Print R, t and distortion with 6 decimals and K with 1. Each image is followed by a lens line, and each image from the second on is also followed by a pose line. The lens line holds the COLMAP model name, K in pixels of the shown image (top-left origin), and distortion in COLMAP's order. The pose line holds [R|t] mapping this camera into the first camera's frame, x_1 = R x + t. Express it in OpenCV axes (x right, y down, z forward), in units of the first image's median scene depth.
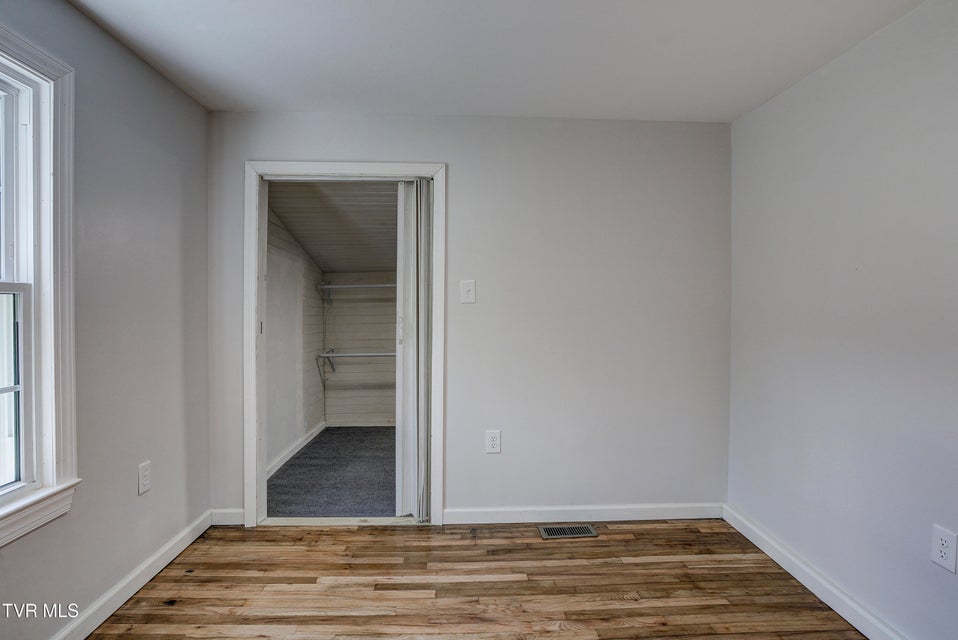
lens RADIAL K [[520.4, 0, 478.7], [0, 520.4, 314.0], [0, 0, 1]] dist [-0.046525, 0.014630]
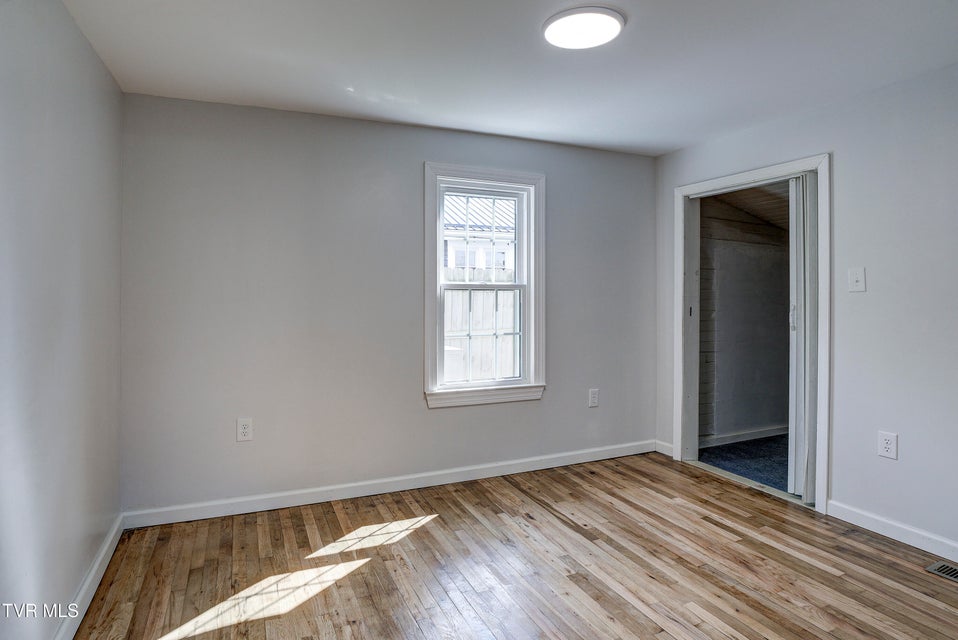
lens RADIAL K [[520.4, 0, 449.3], [0, 520.4, 293.5], [0, 0, 1]] dist [-0.046525, 0.014630]
pose [[0.342592, -0.001513, -0.939483, 0.667592], [-0.012740, 0.999899, -0.006256, -0.002817], [0.939398, 0.014112, 0.342539, -0.024547]]
